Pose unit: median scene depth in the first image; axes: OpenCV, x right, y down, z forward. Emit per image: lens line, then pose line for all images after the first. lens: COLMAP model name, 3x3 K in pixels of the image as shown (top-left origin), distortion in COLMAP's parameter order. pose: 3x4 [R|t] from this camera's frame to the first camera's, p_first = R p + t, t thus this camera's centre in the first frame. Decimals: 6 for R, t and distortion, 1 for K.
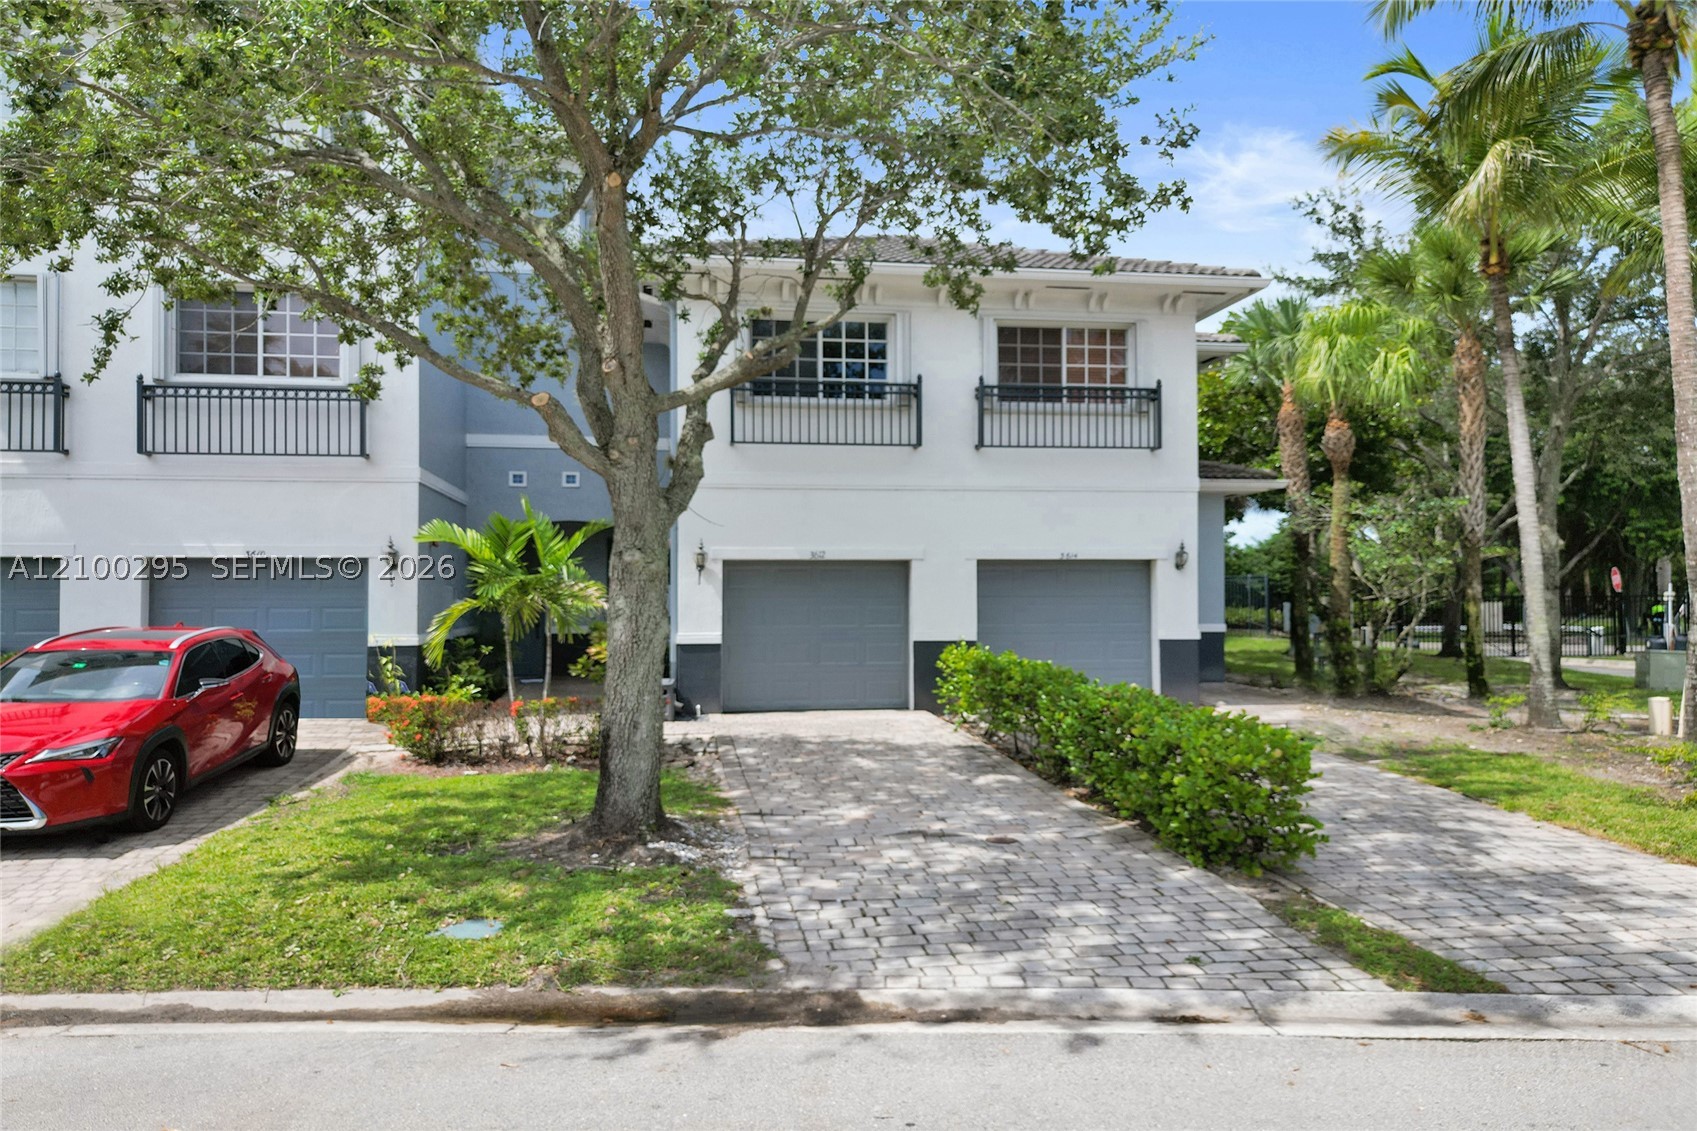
lens RADIAL K [[1238.2, 0, 847.3], [0, 1238.2, 574.1], [0, 0, 1]] dist [0.061092, -0.058257]
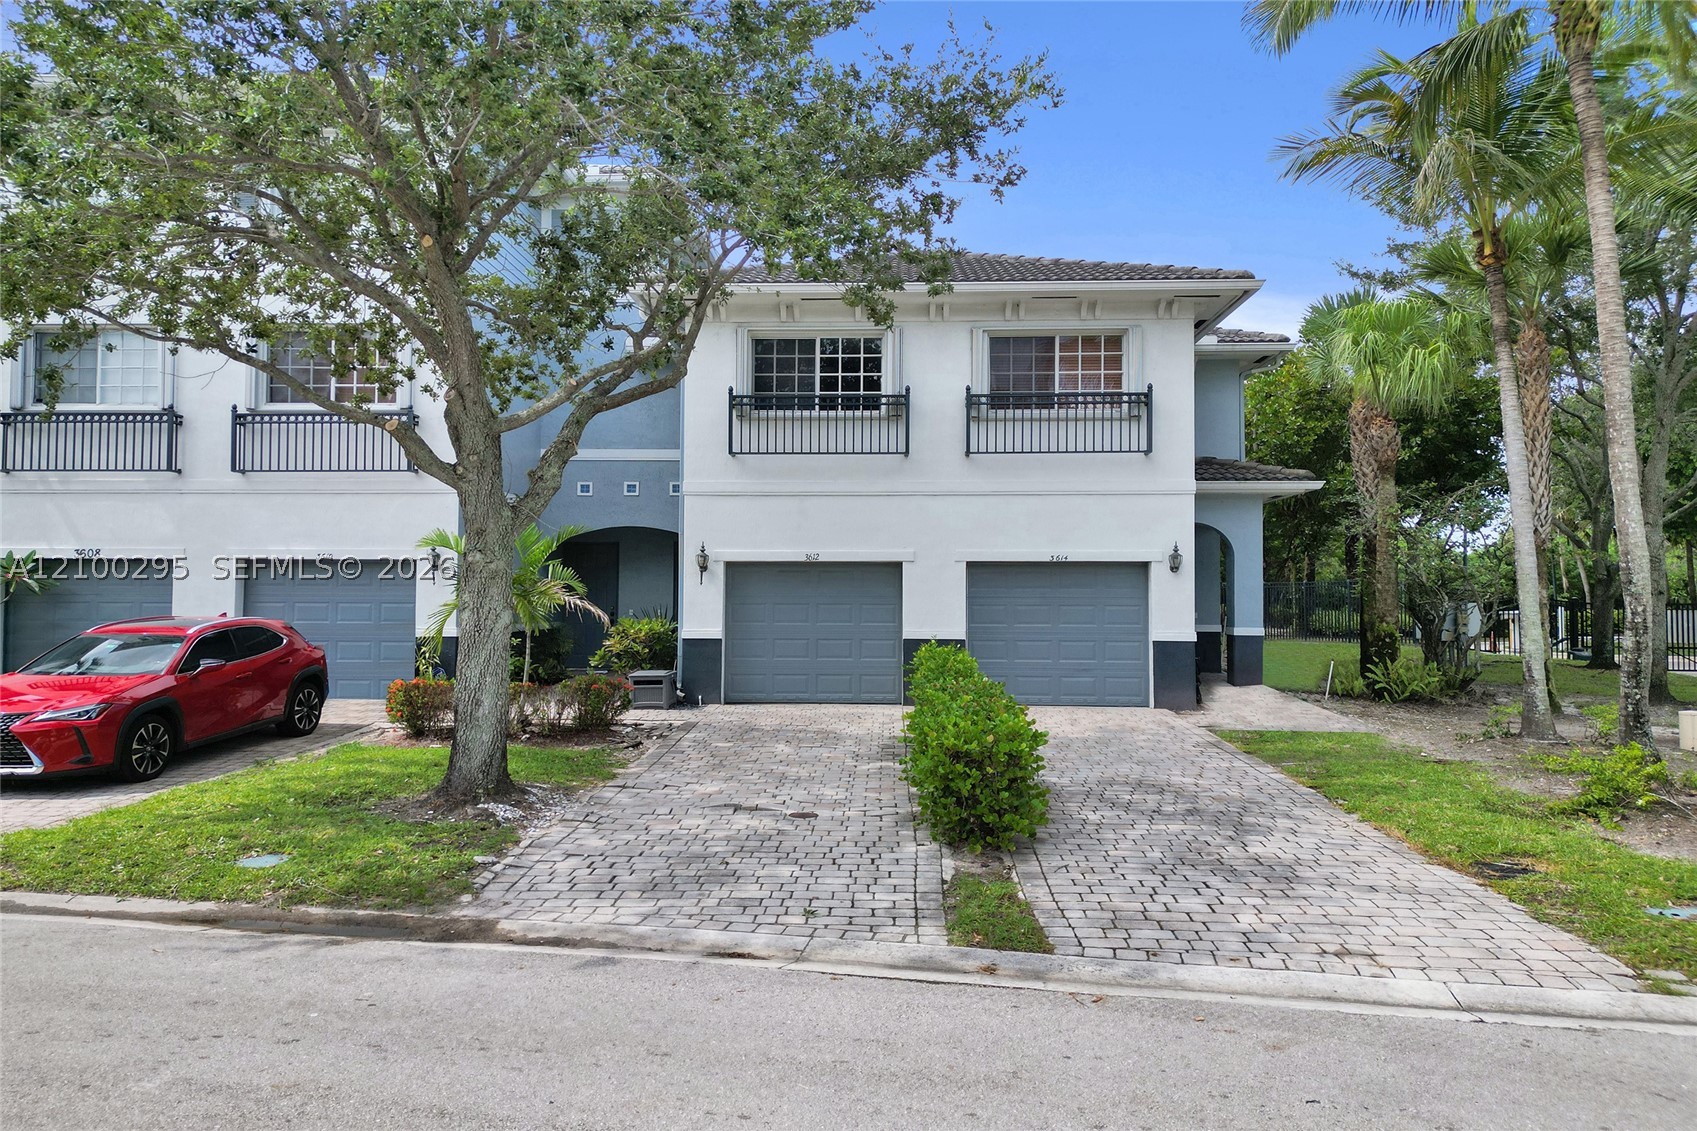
lens RADIAL K [[1238.2, 0, 830.2], [0, 1238.2, 562.2], [0, 0, 1]] dist [0.061092, -0.058257]
pose [[0.980329, 0.001195, -0.197366, 0.220546], [-0.003487, 0.999930, -0.011264, 0.001041], [0.197339, 0.011731, 0.980265, -0.046446]]
